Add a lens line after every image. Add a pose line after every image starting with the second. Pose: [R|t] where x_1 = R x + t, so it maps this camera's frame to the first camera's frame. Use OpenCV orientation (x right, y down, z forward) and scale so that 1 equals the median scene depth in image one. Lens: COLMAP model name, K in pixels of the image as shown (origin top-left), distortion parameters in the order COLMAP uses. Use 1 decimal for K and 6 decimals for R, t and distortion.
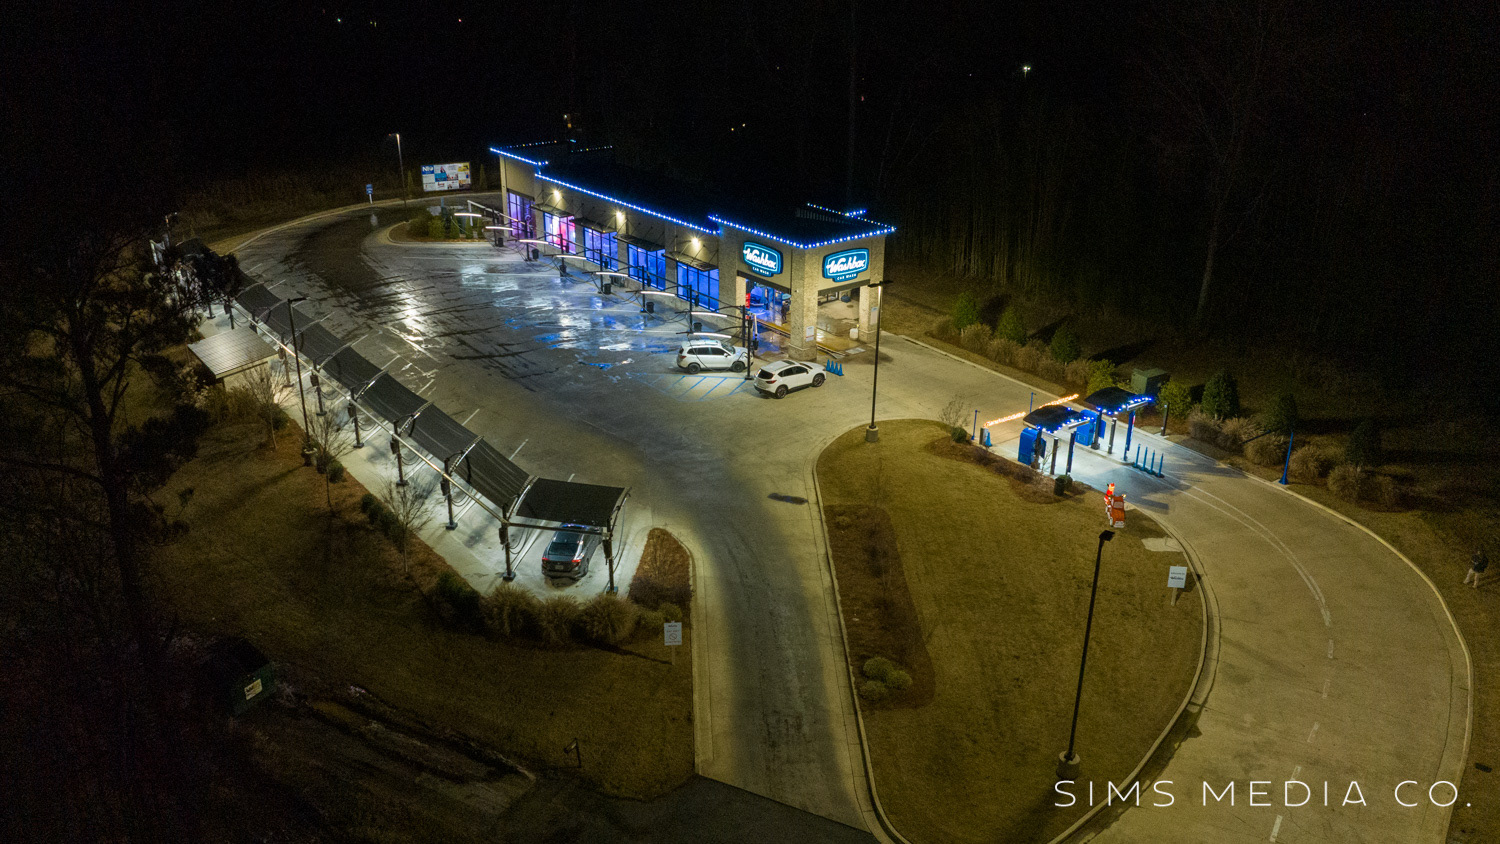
lens RADIAL K [[1138.1, 0, 687.1], [0, 1138.1, 399.4], [0, 0, 1]] dist [-0.014147, -0.009772]
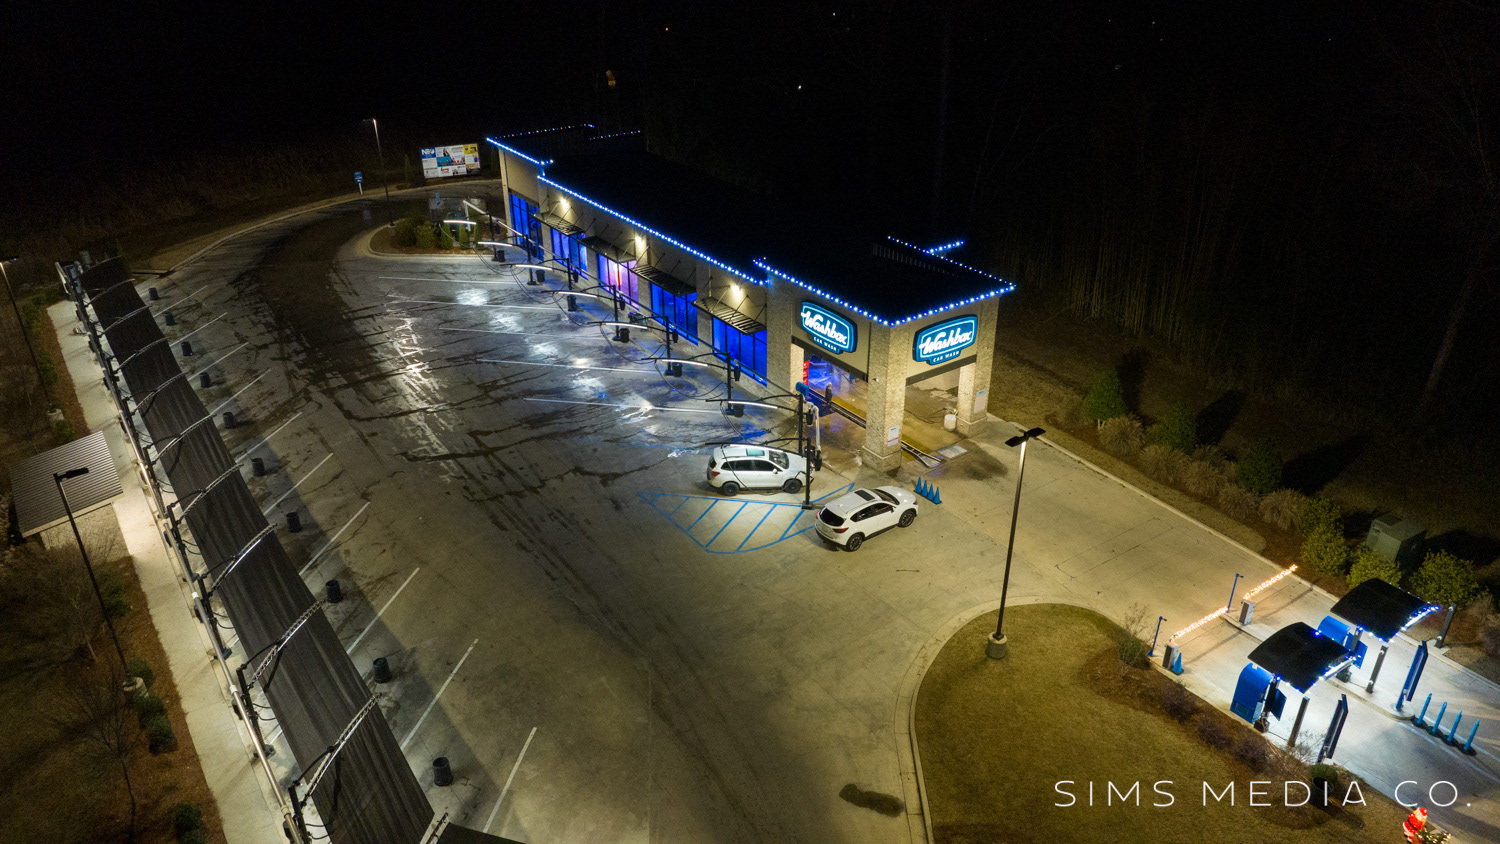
lens RADIAL K [[1033.7, 0, 735.9], [0, 1033.7, 421.3], [0, 0, 1]] dist [-0.017685, -0.001052]
pose [[0.999970, 0.002491, -0.007325, 0.013948], [-0.001742, 0.994919, 0.100665, -0.134815], [0.007538, -0.100649, 0.994893, 0.359165]]
